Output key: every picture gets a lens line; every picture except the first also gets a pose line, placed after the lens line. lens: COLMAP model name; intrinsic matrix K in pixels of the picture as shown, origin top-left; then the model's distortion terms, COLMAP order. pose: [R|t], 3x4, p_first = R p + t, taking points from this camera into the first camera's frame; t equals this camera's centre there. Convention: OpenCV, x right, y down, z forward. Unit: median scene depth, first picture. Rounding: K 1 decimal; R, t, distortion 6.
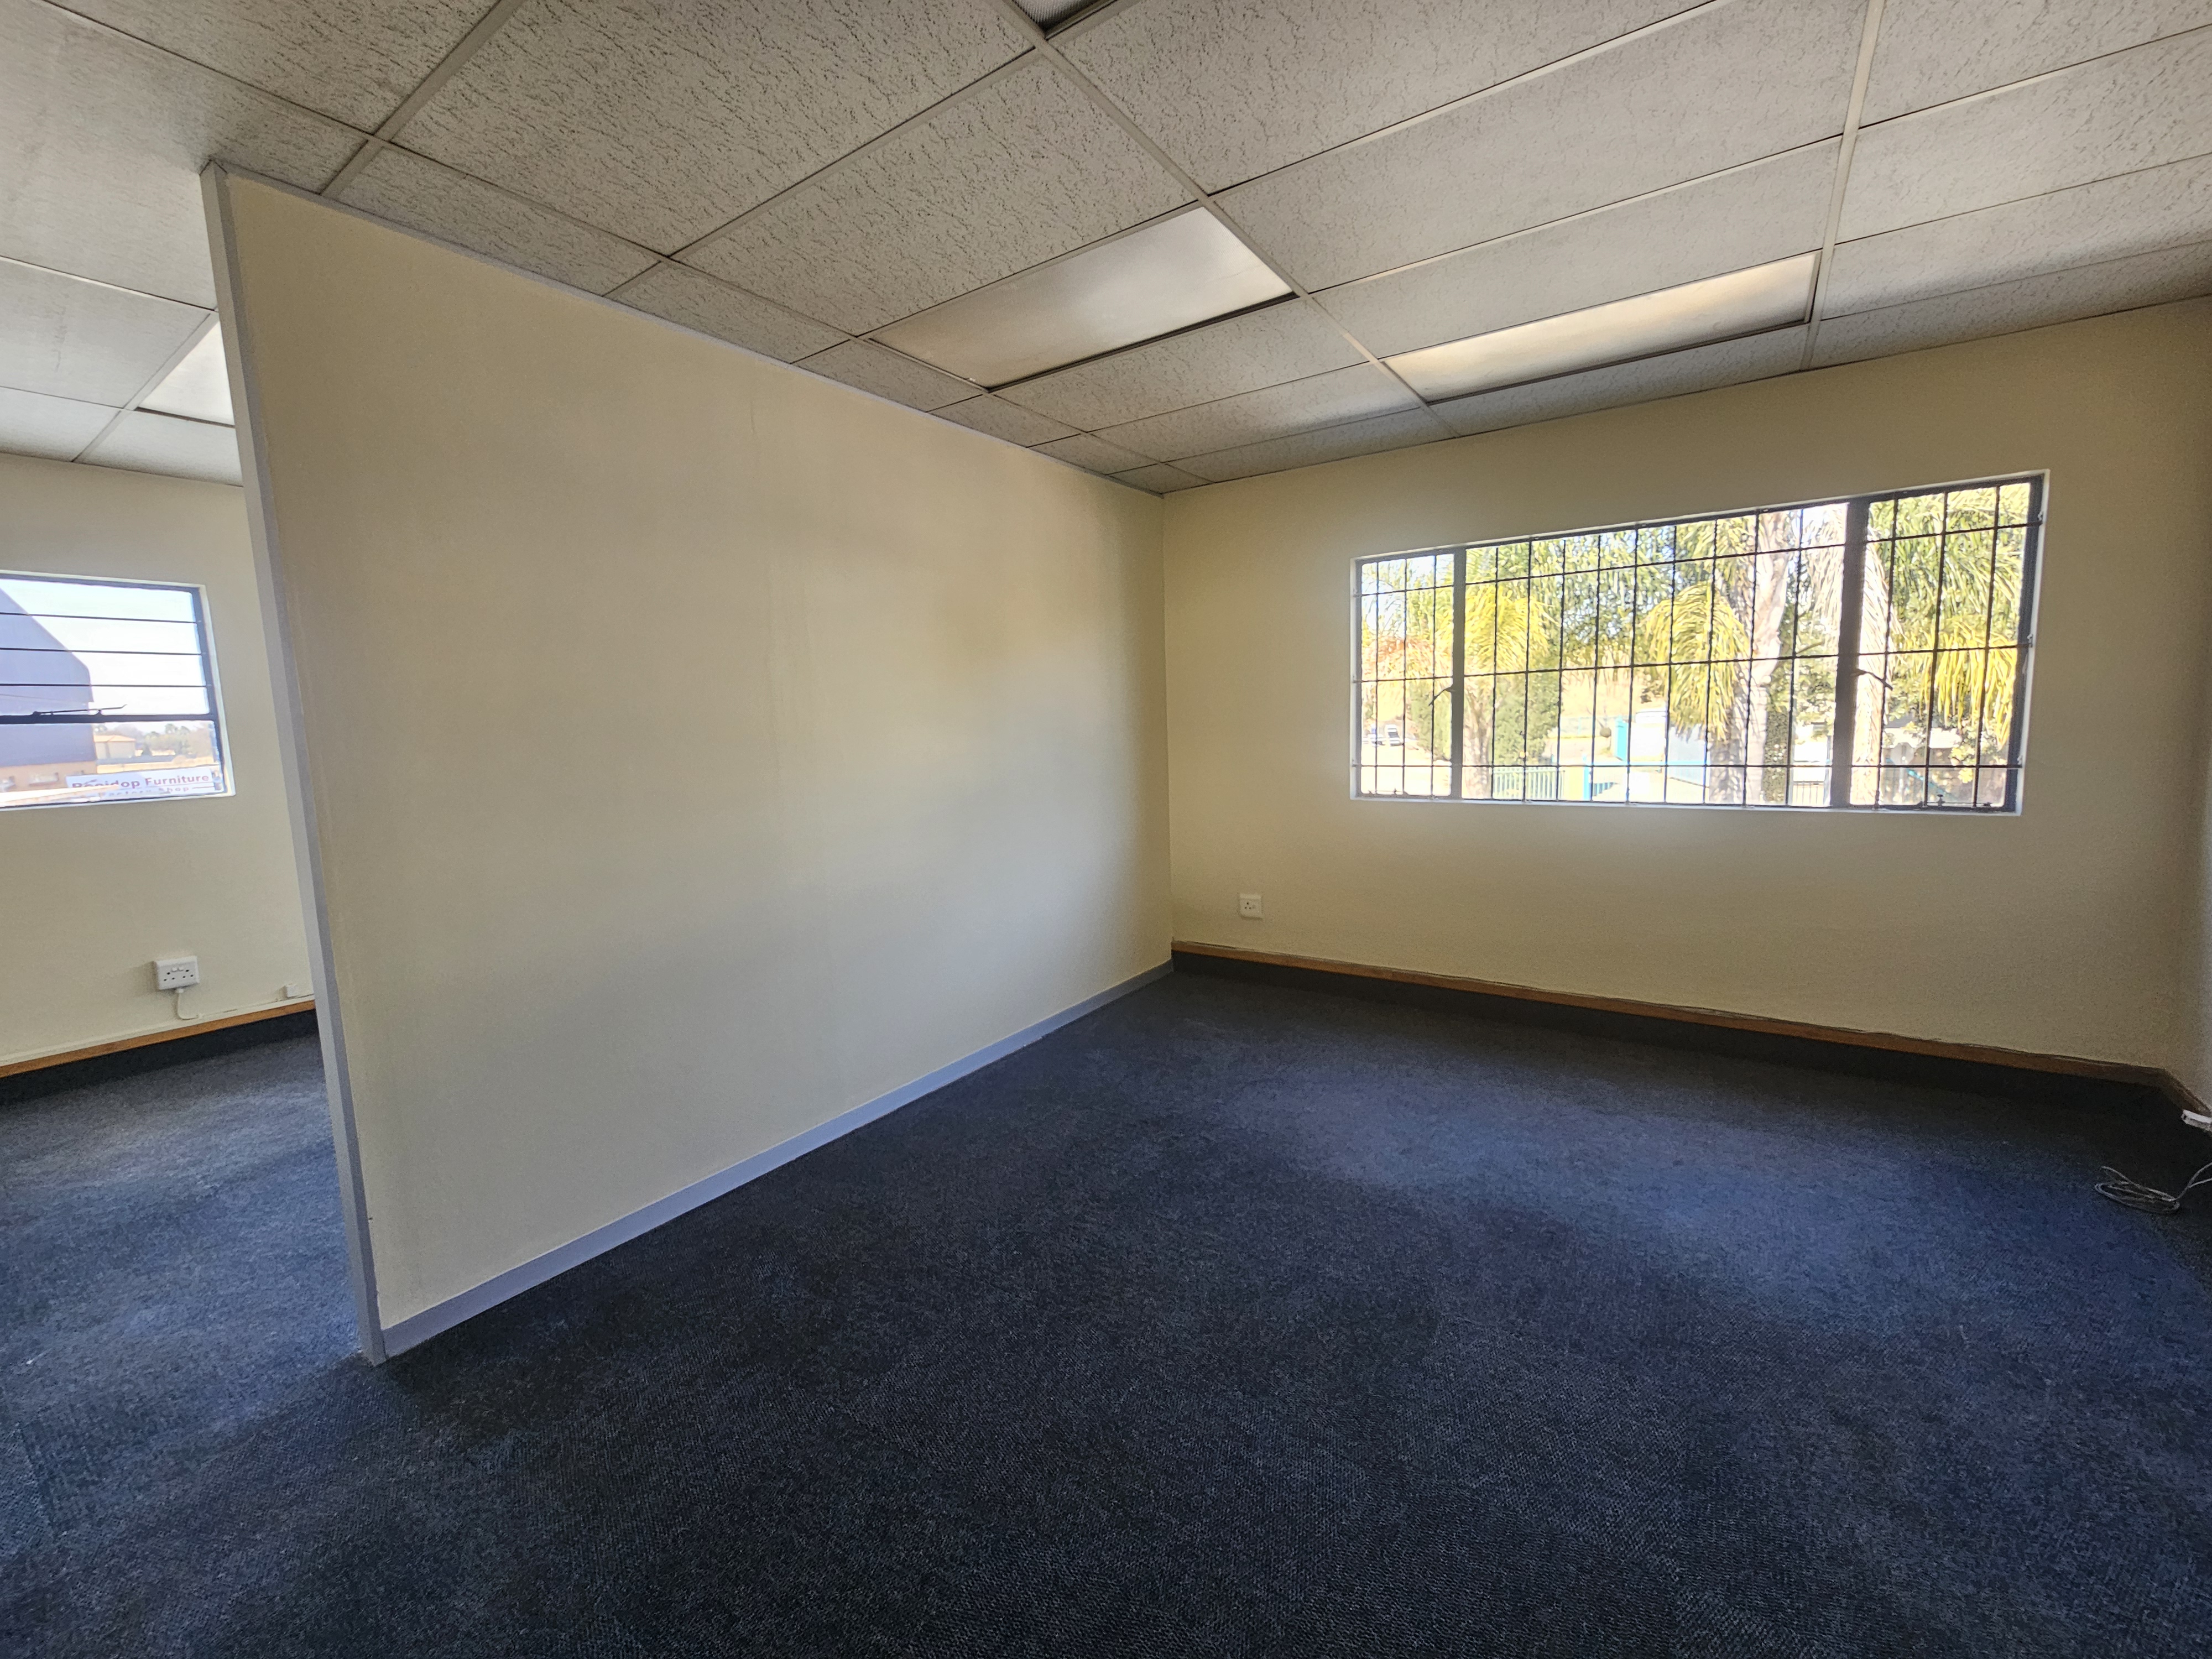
lens RADIAL K [[947.4, 0, 1106.0], [0, 947.4, 829.5], [0, 0, 1]] dist [-0.002180, -0.000266]
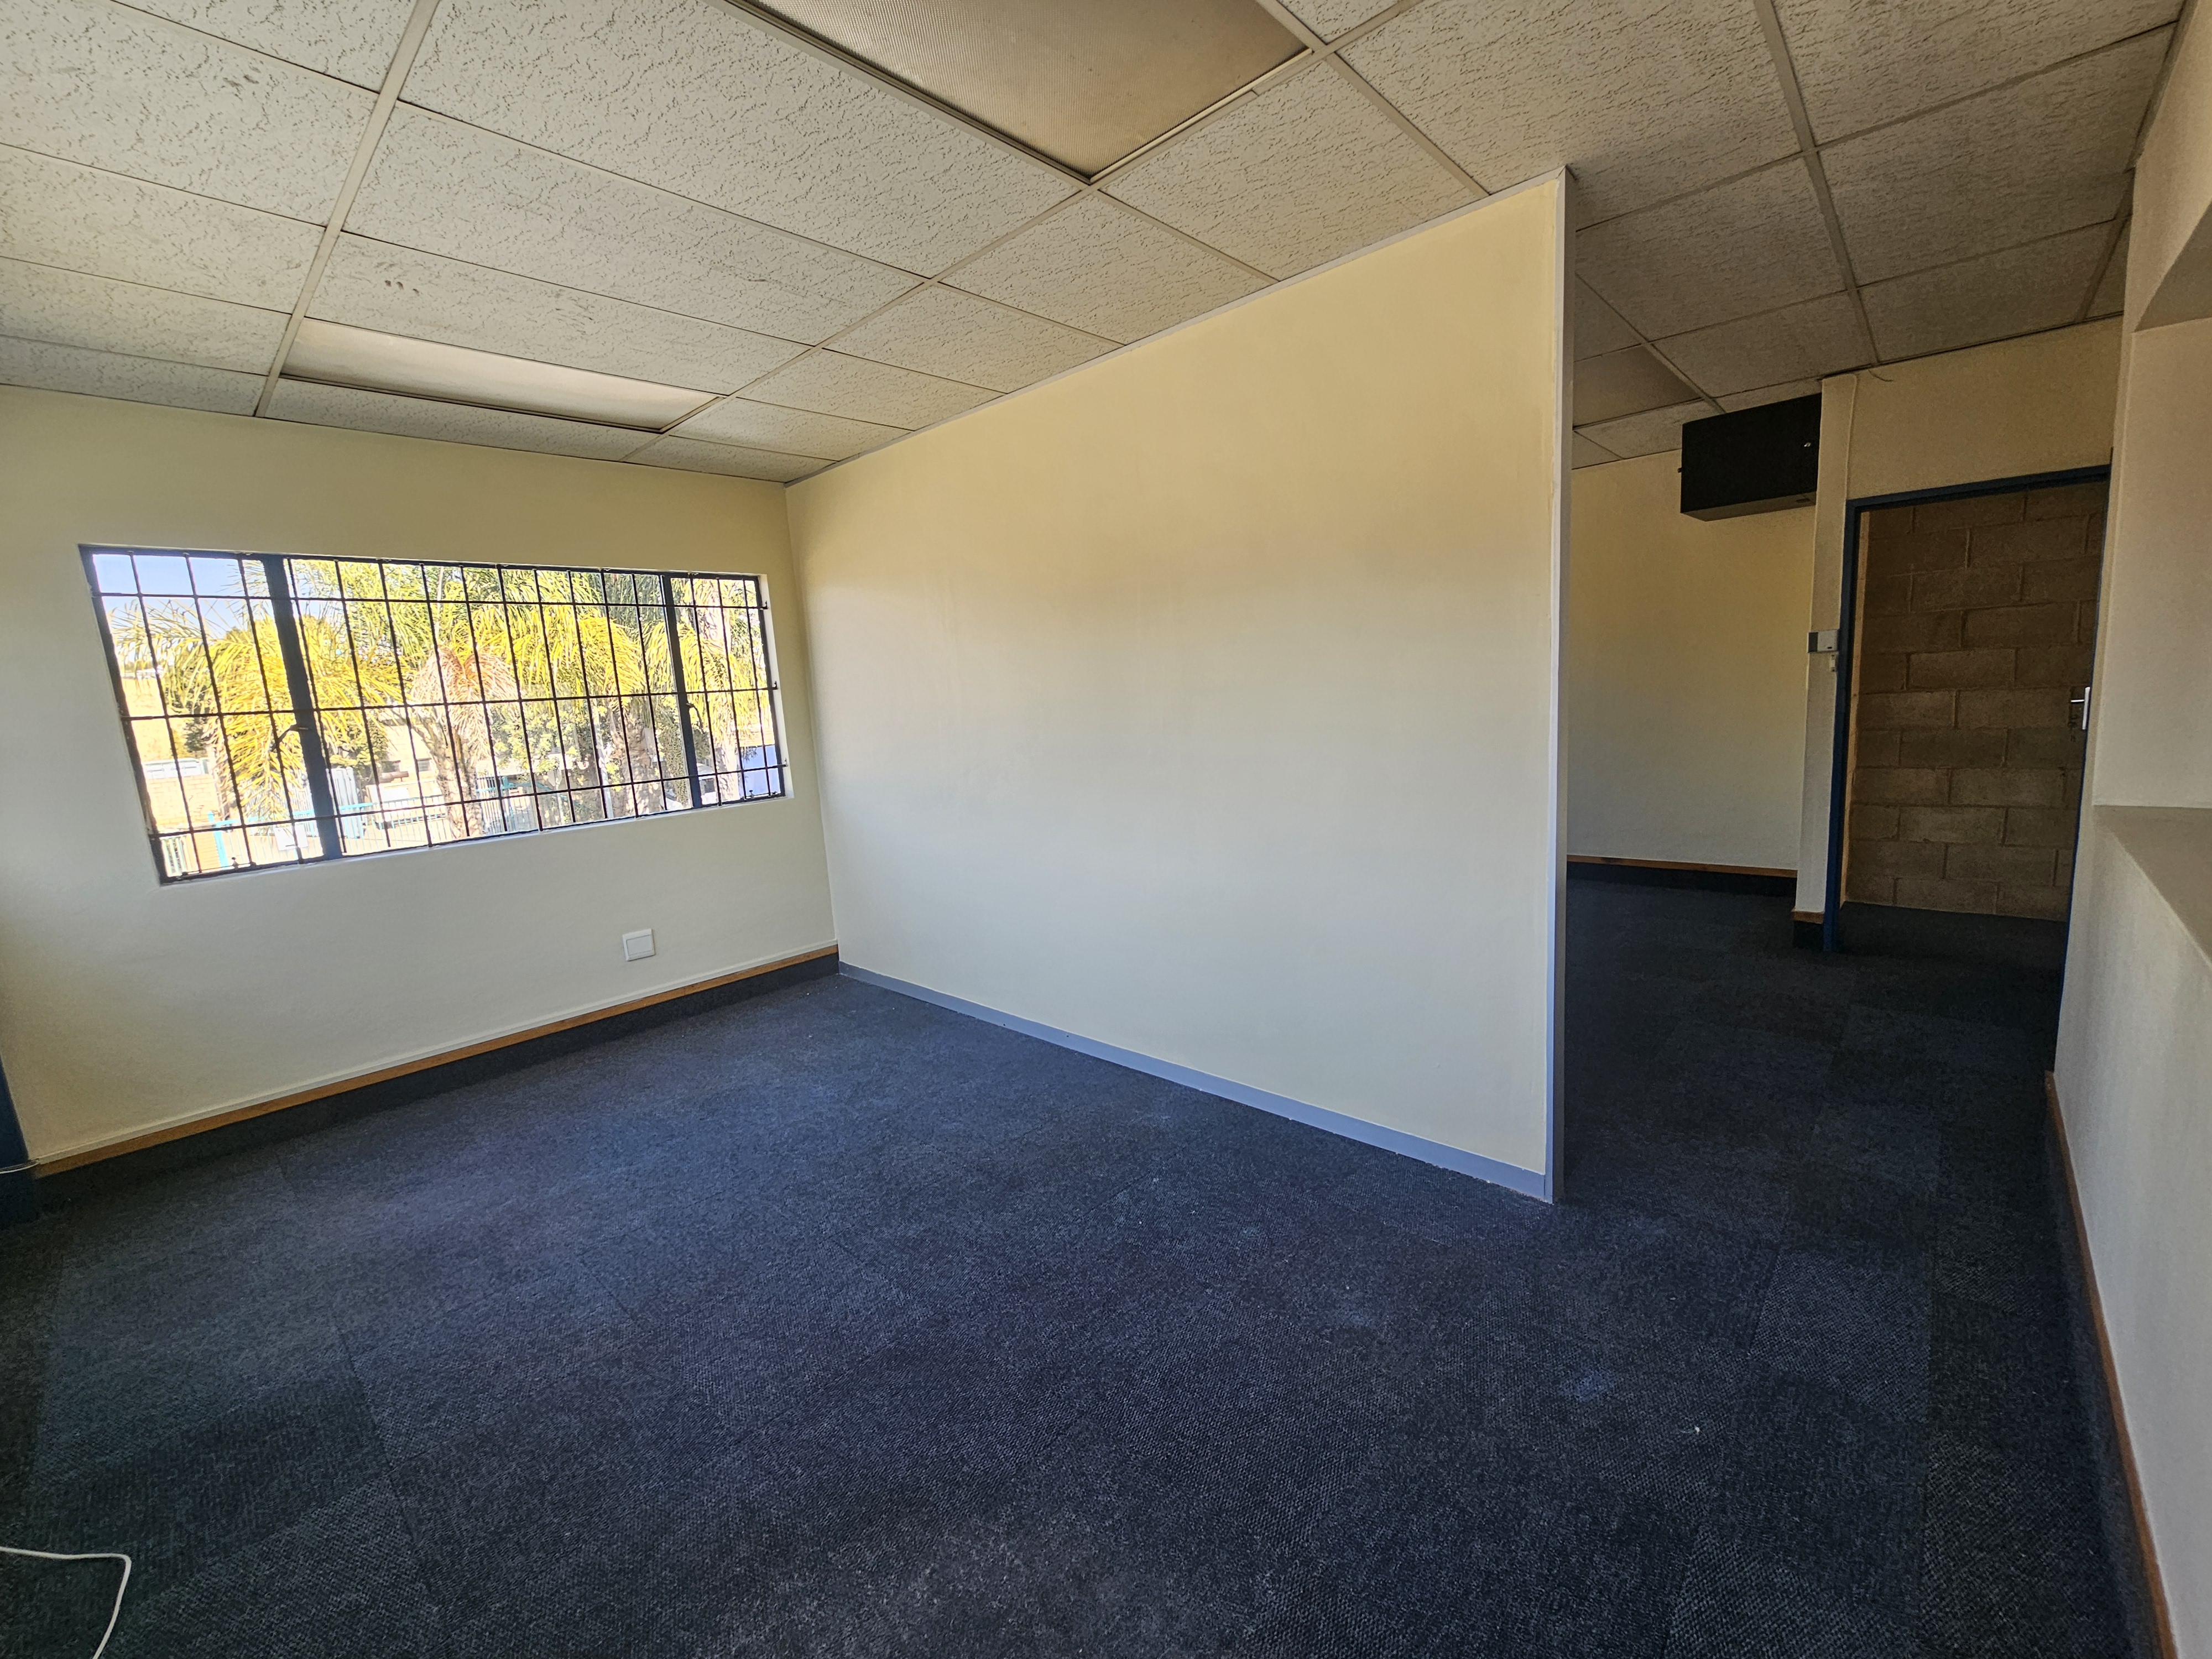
lens RADIAL K [[900.8, 0, 1109.9], [0, 900.8, 826.1], [0, 0, 1]] dist [-0.002316, -0.000310]
pose [[0.130282, -0.121006, 0.984065, -0.334687], [0.177434, 0.979347, 0.096935, -0.016761], [-0.975471, 0.161978, 0.149062, 0.229654]]
